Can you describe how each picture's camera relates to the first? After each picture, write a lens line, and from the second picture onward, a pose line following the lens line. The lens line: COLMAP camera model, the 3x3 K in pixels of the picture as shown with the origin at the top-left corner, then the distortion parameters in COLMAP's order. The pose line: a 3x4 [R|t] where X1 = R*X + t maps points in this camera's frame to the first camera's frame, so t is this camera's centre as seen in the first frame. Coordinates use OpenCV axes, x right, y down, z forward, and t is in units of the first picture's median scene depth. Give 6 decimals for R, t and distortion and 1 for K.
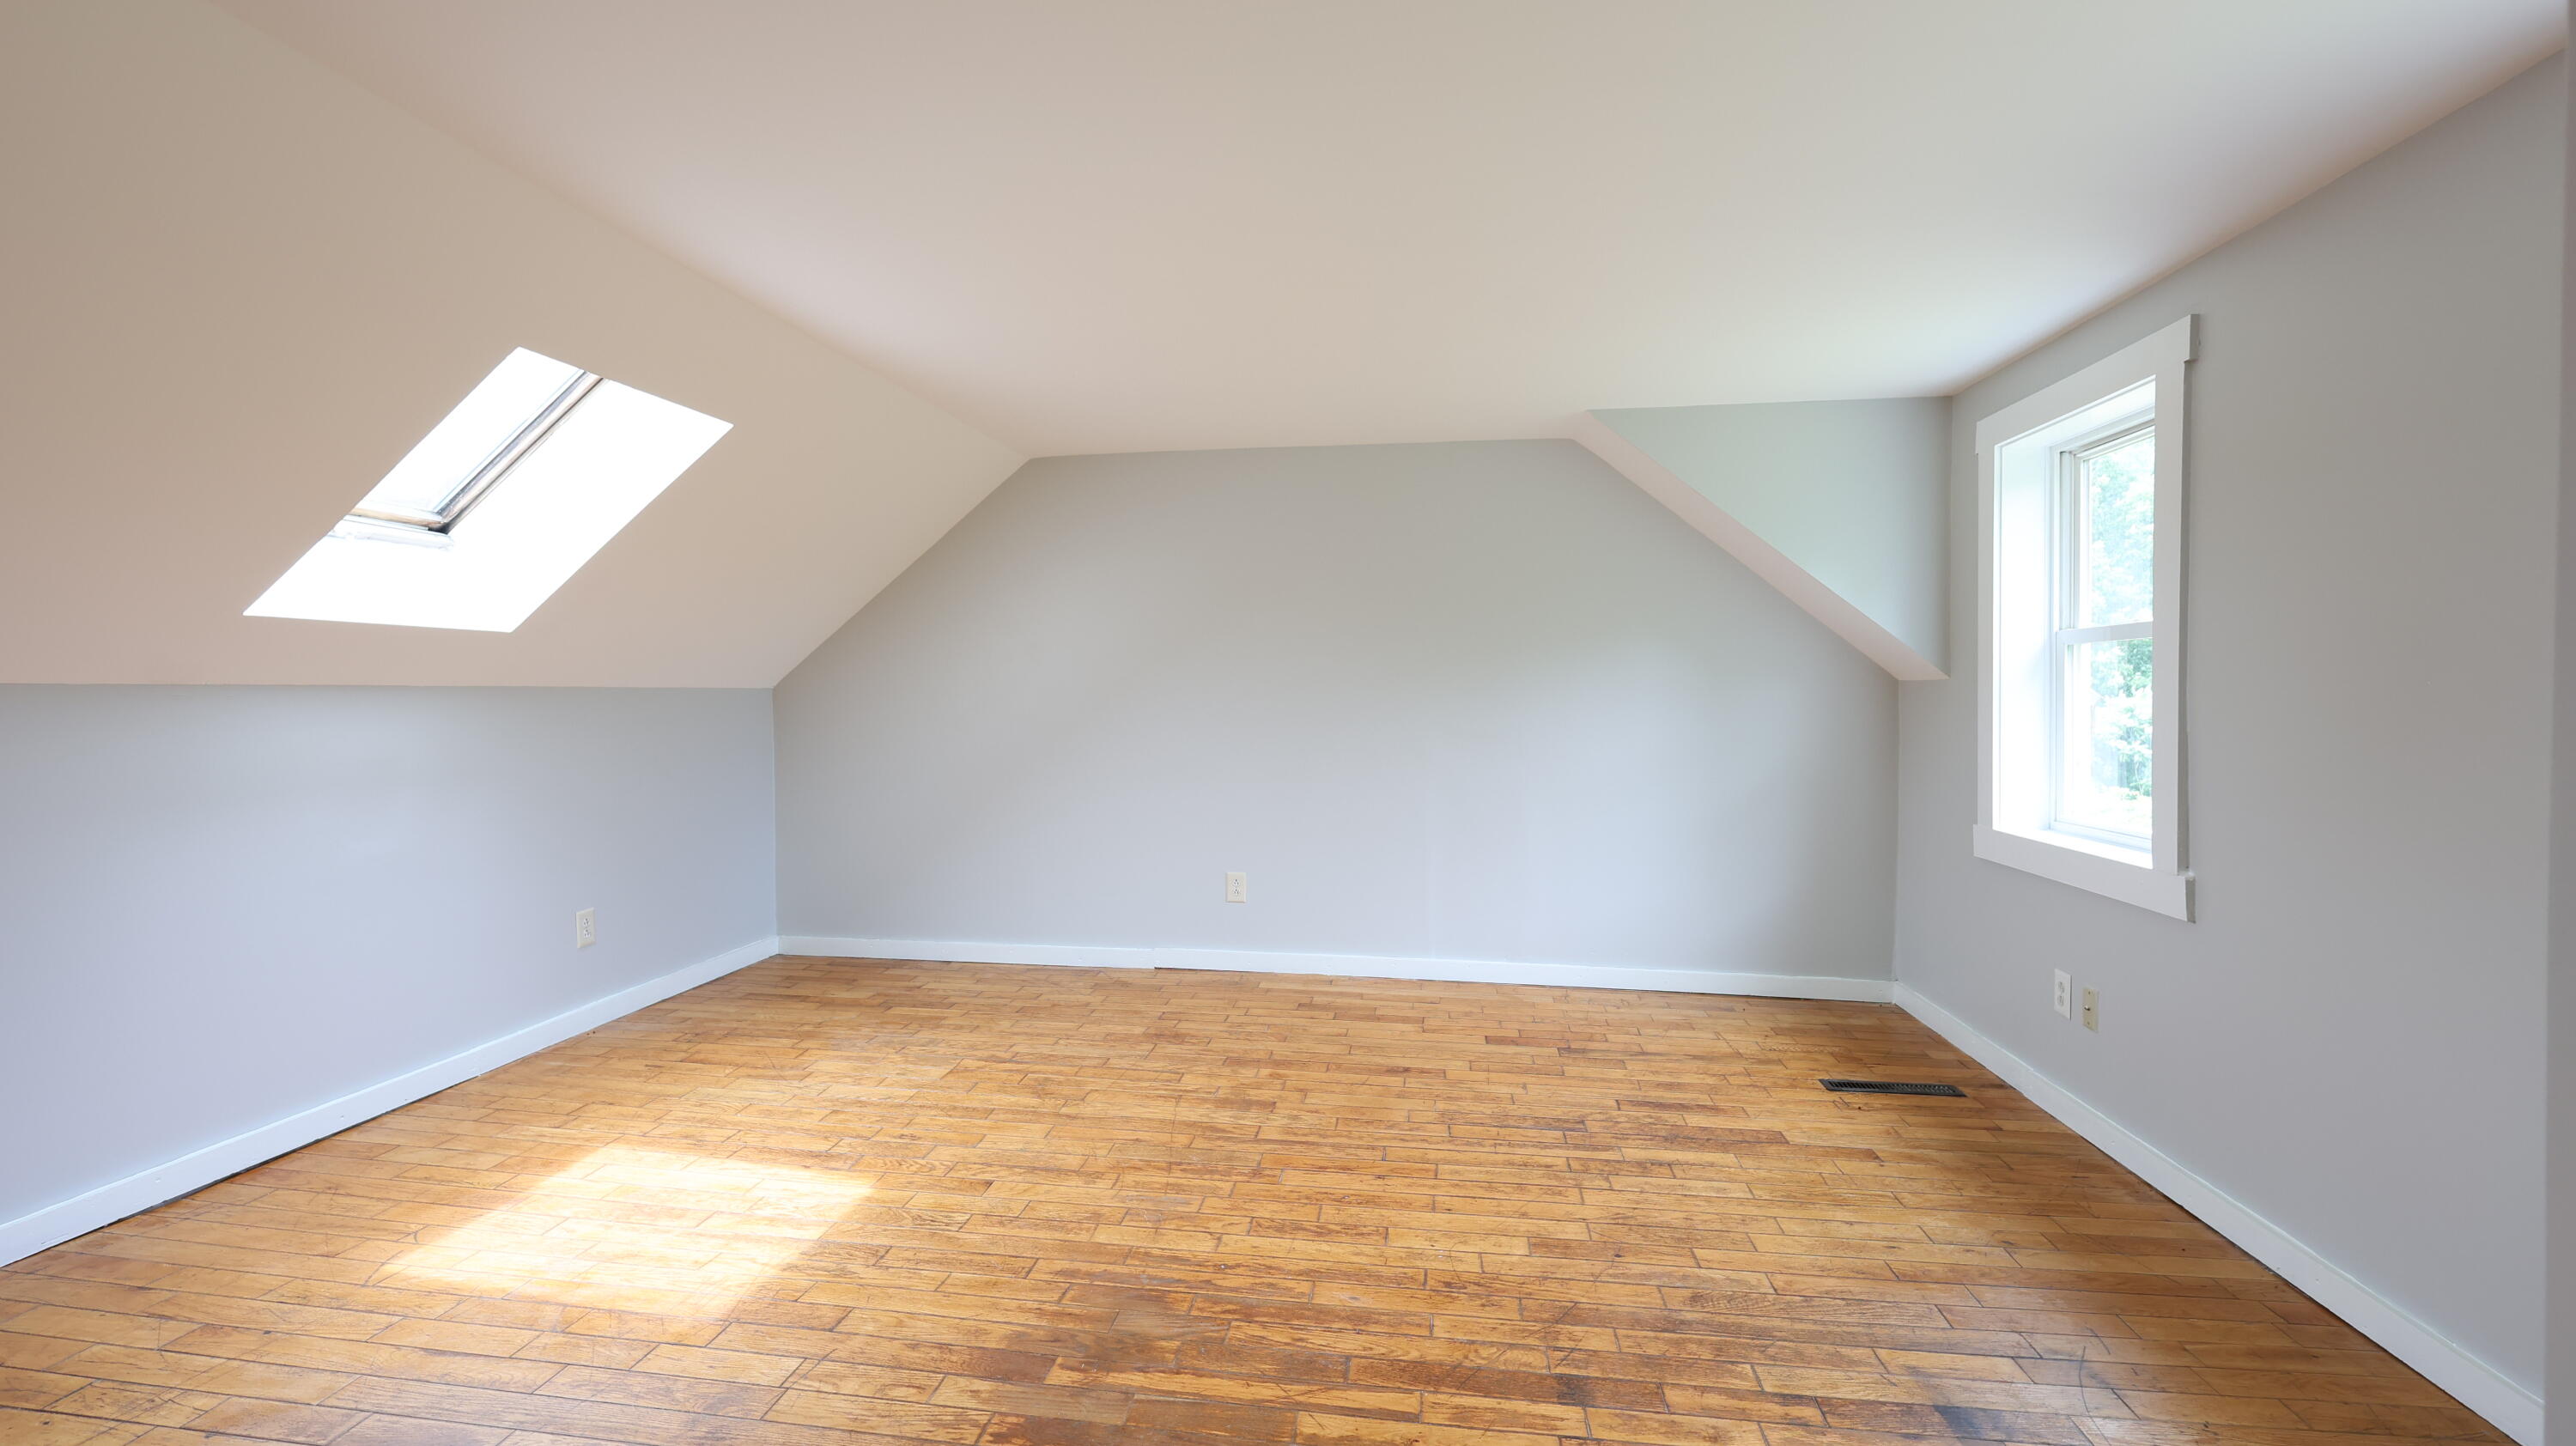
lens RADIAL K [[1109.6, 0, 1288.9], [0, 1109.6, 714.6], [0, 0, 1]] dist [0.001366, 0.000151]
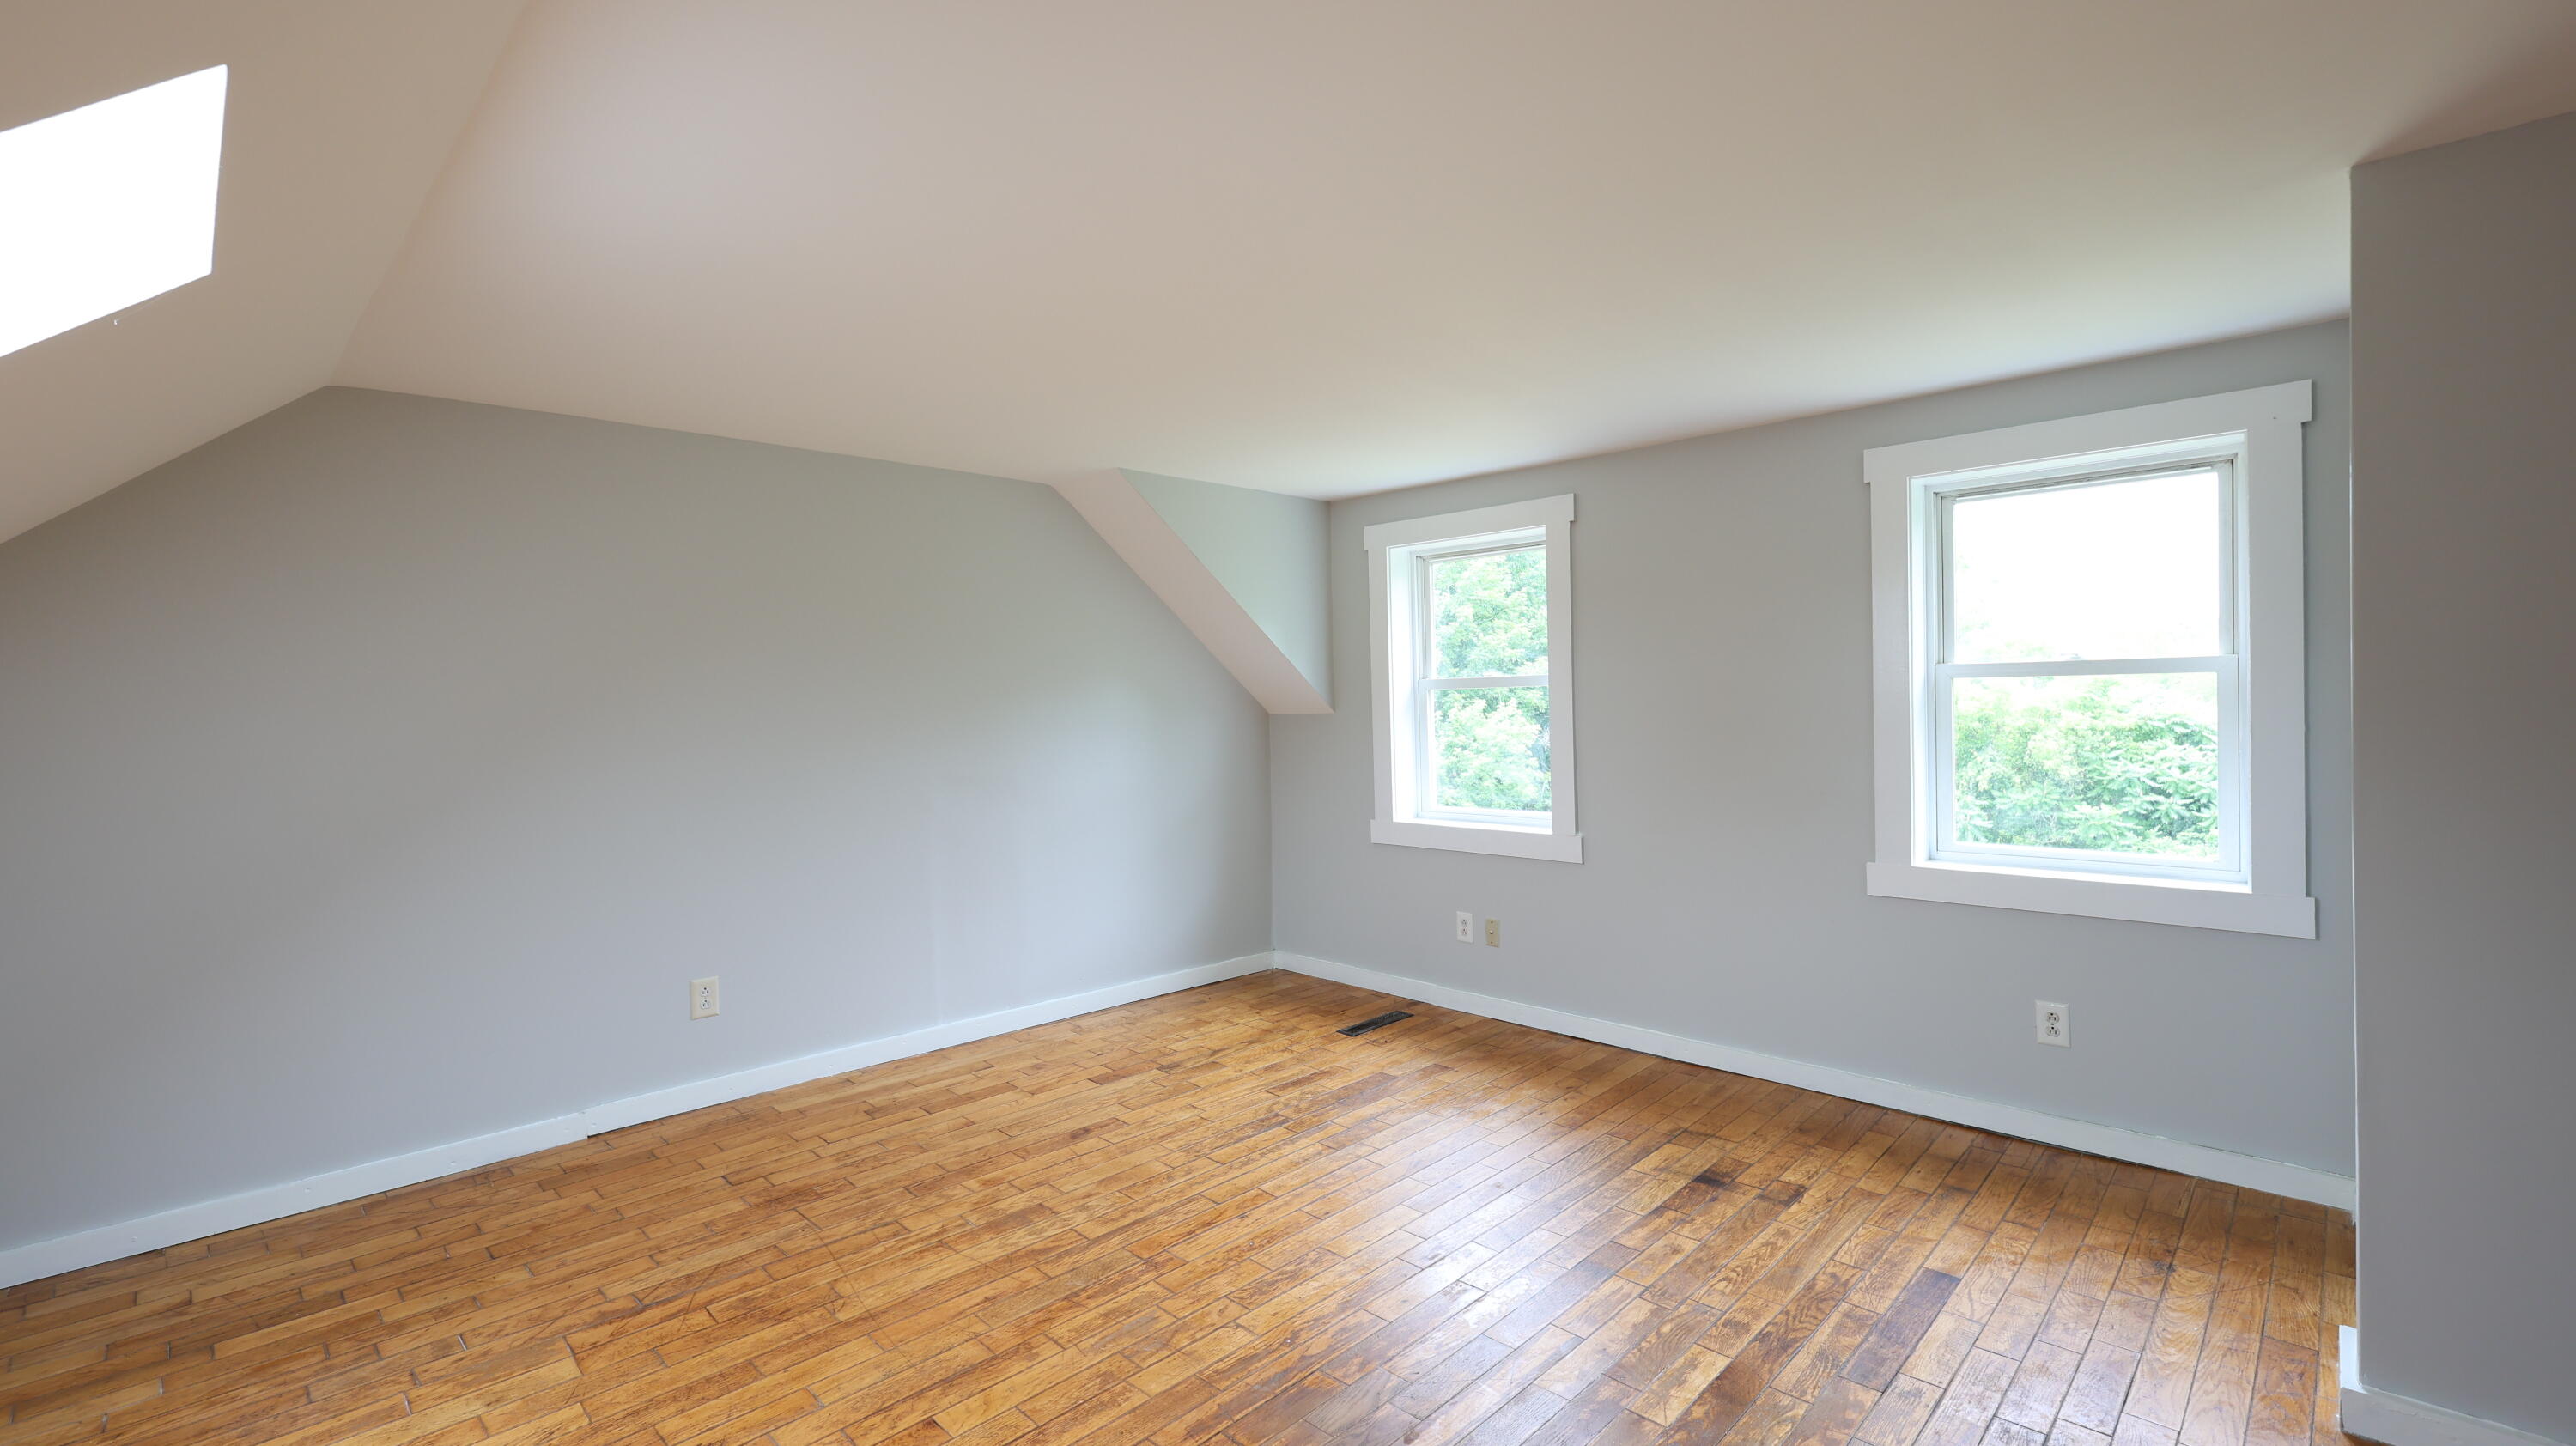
lens RADIAL K [[1113.3, 0, 1288.0], [0, 1113.3, 723.0], [0, 0, 1]] dist [0.004416, 0.000350]
pose [[0.594854, -0.028707, 0.803321, -0.563345], [0.036257, 0.999303, 0.008863, -0.037500], [-0.803015, 0.023854, 0.595481, 0.272012]]
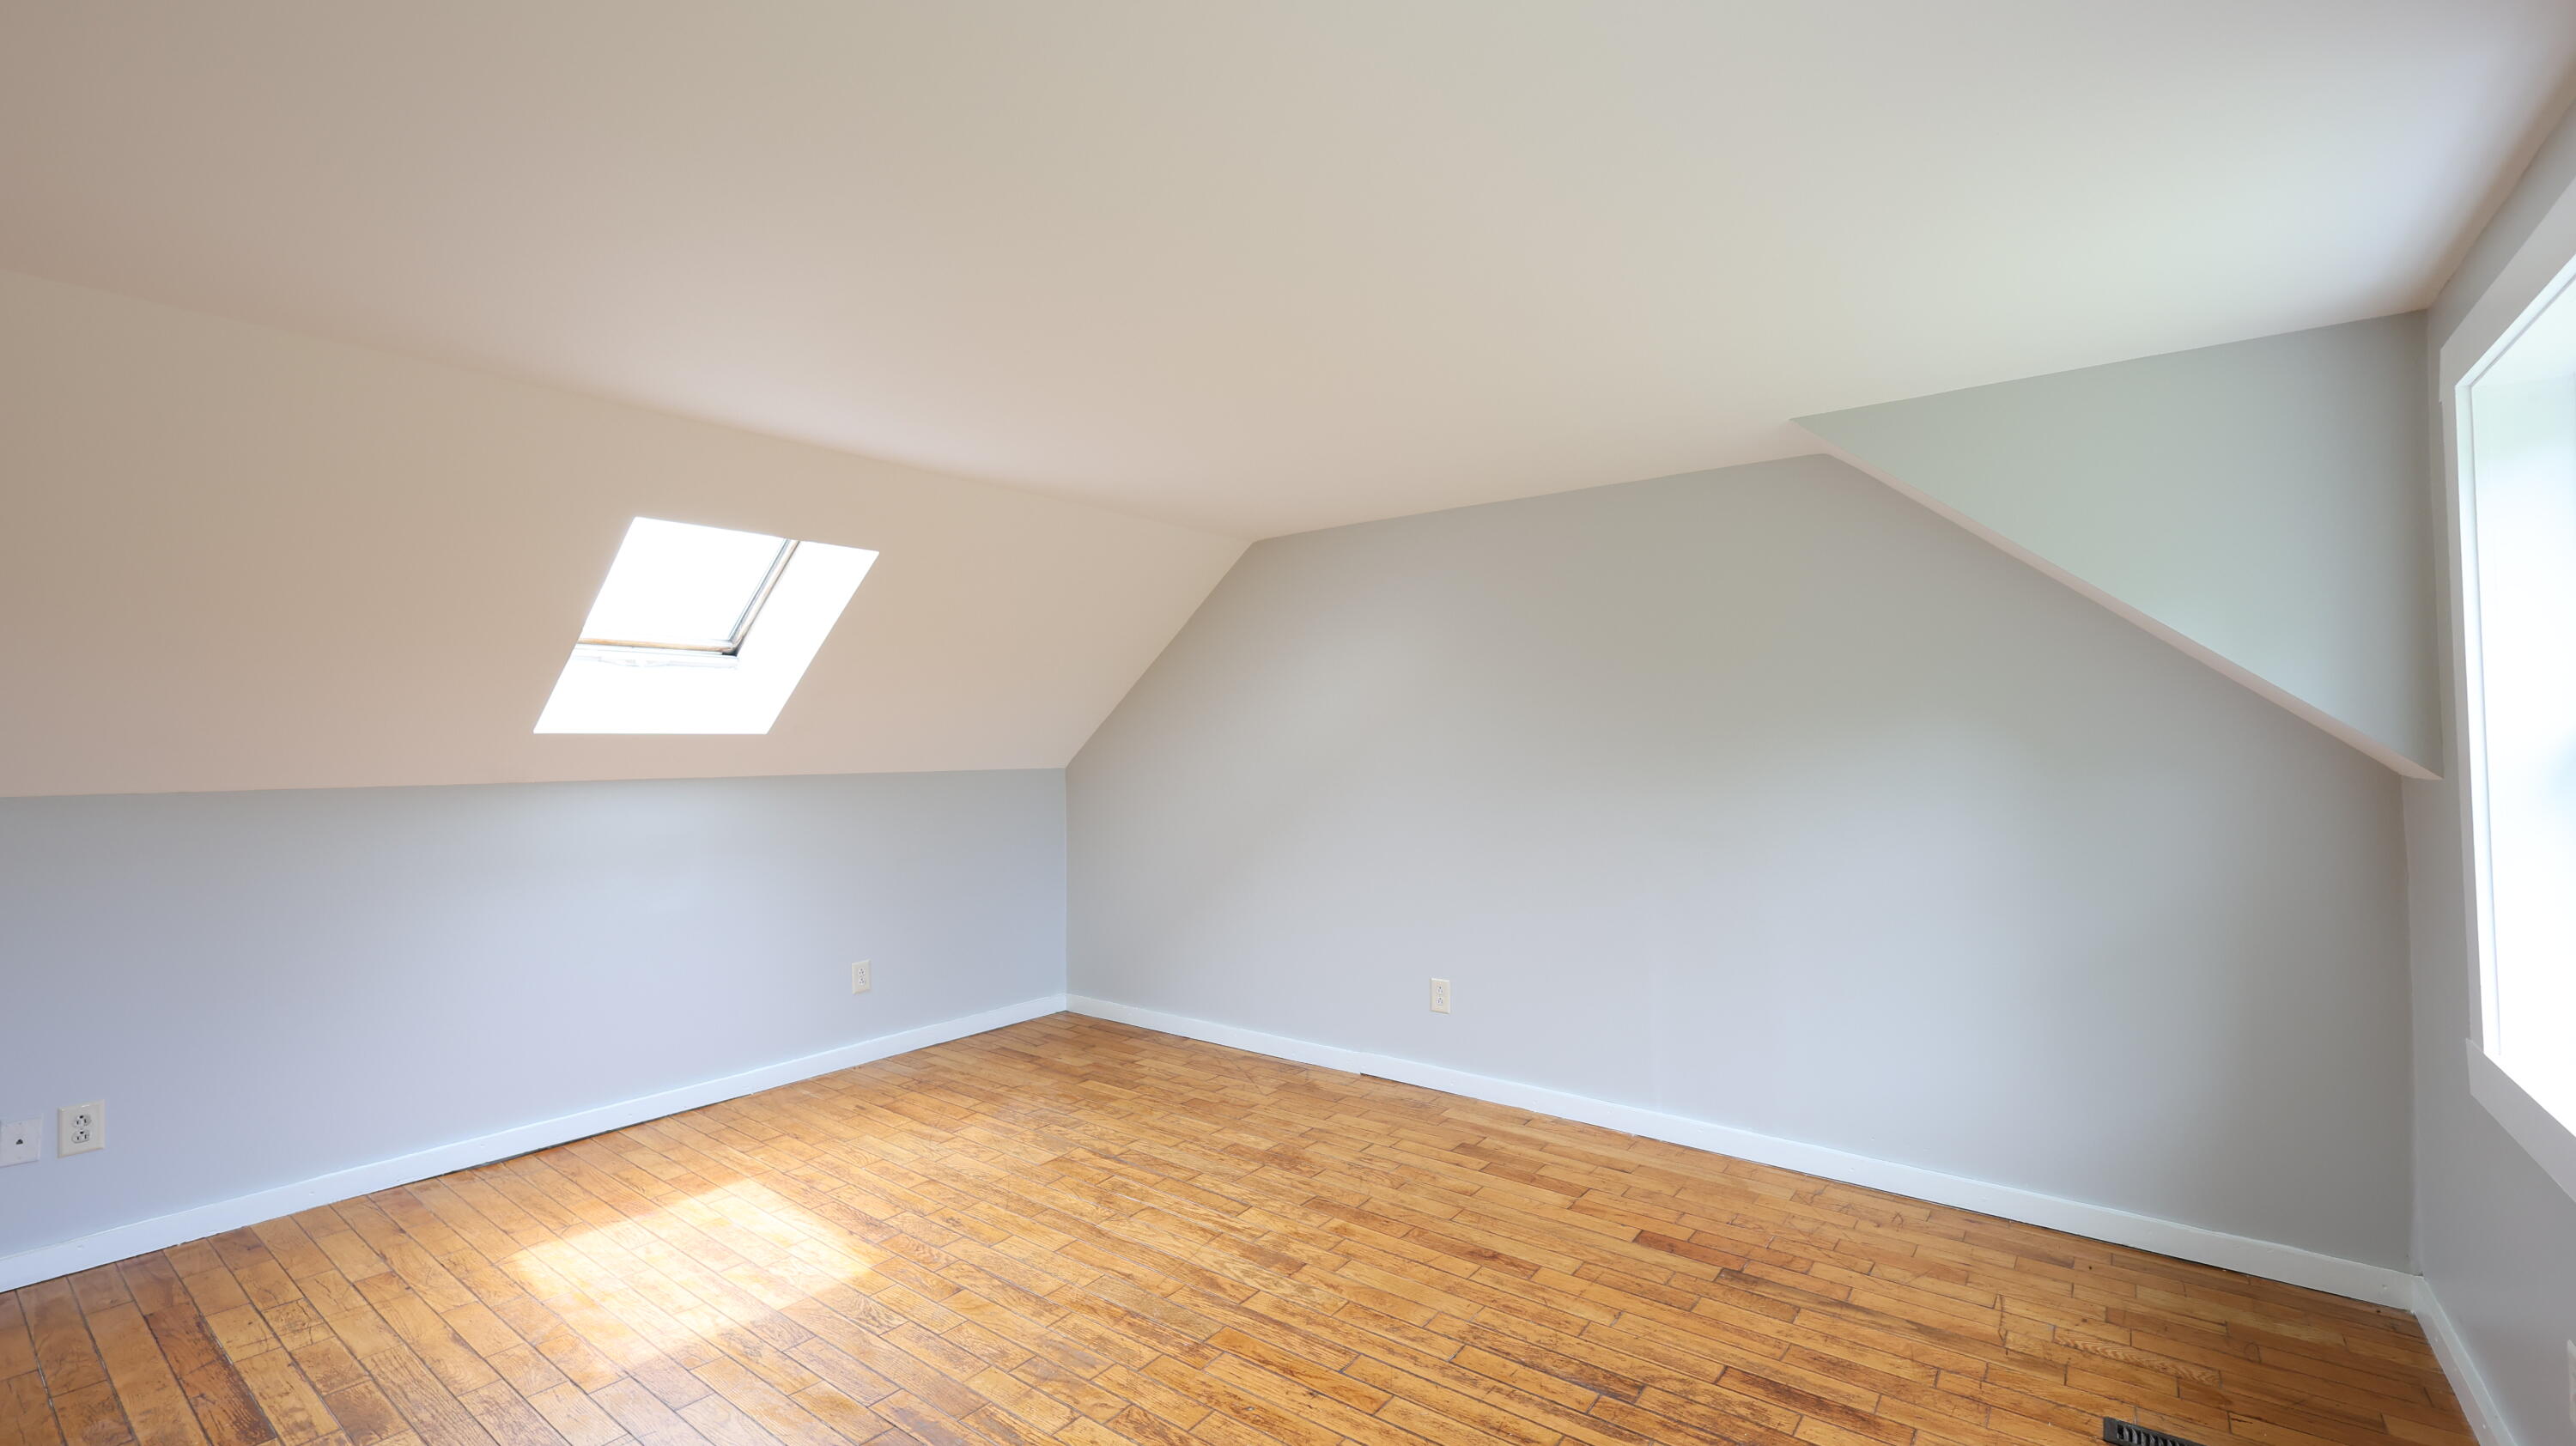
lens RADIAL K [[1109.6, 0, 1288.9], [0, 1109.6, 714.6], [0, 0, 1]] dist [0.001366, 0.000151]
pose [[0.871913, -0.016353, -0.489388, 0.382844], [-0.005085, 0.999086, -0.042445, -0.043382], [0.489634, 0.039497, 0.871033, 0.198558]]
